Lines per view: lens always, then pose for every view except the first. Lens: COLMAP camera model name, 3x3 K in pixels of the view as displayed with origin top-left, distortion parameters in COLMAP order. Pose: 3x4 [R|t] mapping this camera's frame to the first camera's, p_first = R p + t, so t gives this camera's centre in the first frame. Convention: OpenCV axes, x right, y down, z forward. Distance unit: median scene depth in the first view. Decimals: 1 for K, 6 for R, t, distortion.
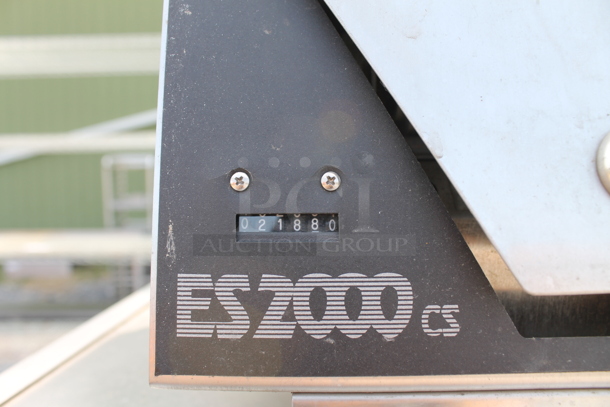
lens RADIAL K [[502.6, 0, 305.0], [0, 502.6, 203.5], [0, 0, 1]] dist [-0.152764, 0.108084]
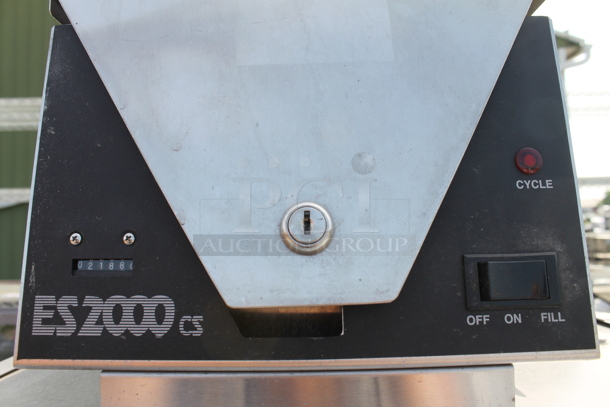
lens RADIAL K [[502.6, 0, 305.0], [0, 502.6, 203.5], [0, 0, 1]] dist [-0.152764, 0.108084]
pose [[0.999791, -0.007828, 0.018868, 0.608252], [0.009540, 0.995669, -0.092476, -0.004866], [-0.018063, 0.092637, 0.995536, -0.627992]]
